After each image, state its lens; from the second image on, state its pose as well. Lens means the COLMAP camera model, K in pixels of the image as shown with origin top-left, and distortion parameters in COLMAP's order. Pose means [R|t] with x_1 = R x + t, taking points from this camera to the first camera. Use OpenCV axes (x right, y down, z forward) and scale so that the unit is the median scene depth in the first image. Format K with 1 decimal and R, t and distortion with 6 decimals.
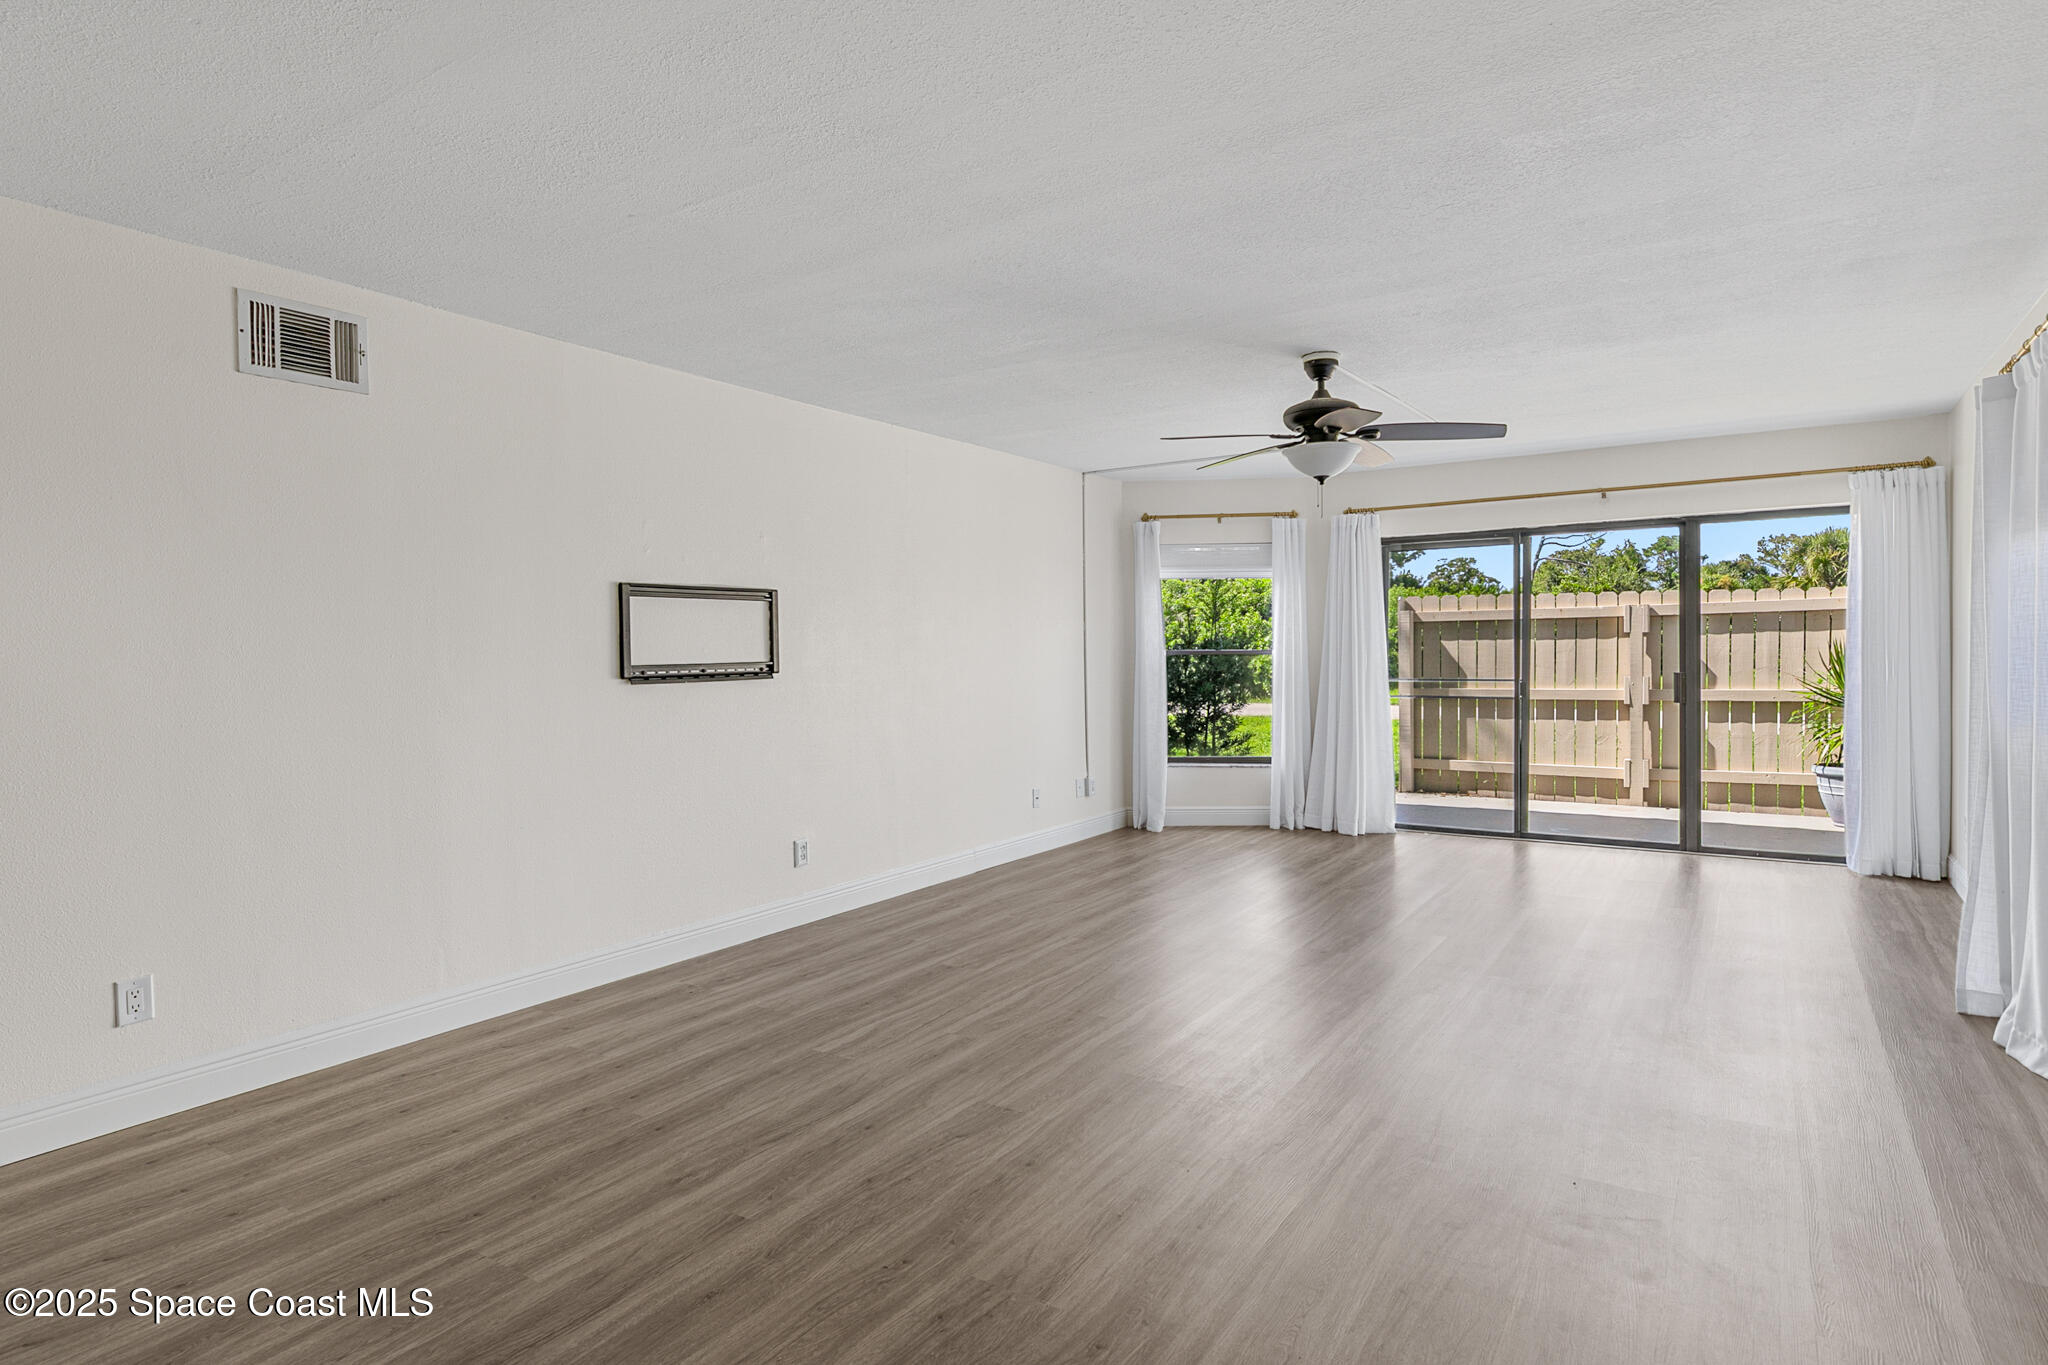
lens RADIAL K [[1104.3, 0, 1022.5], [0, 1104.3, 674.4], [0, 0, 1]] dist [-0.005116, -0.001092]
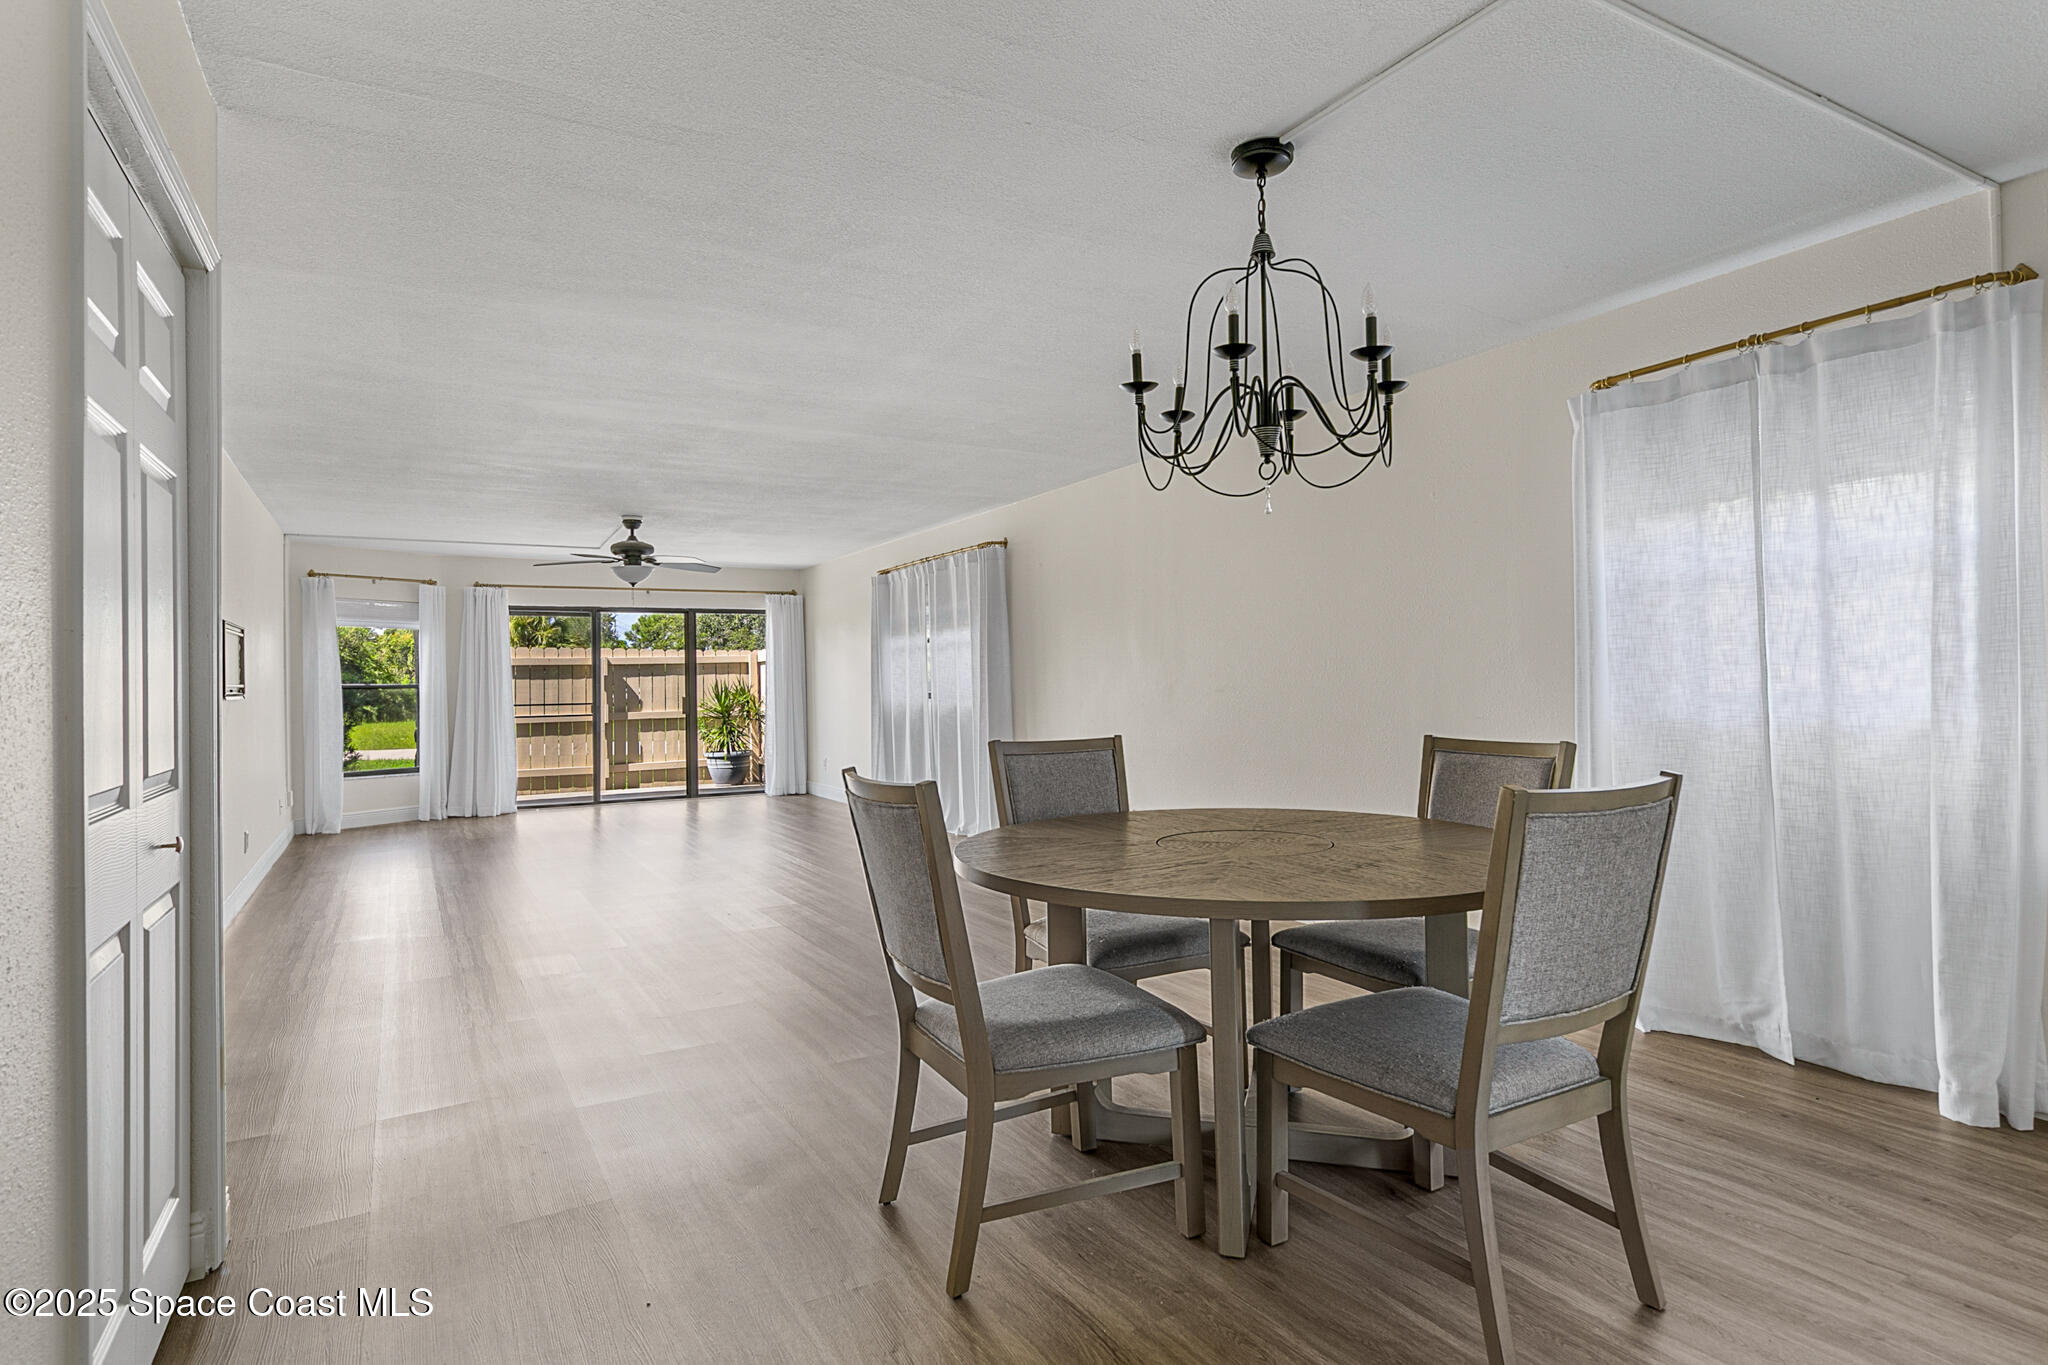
lens RADIAL K [[1104.3, 0, 1020.9], [0, 1104.3, 680.3], [0, 0, 1]] dist [-0.005116, -0.001092]
pose [[0.439915, 0.007444, 0.898009, -0.690151], [0.029129, 0.999321, -0.022554, 0.025065], [-0.897567, 0.036080, 0.439400, -0.231530]]
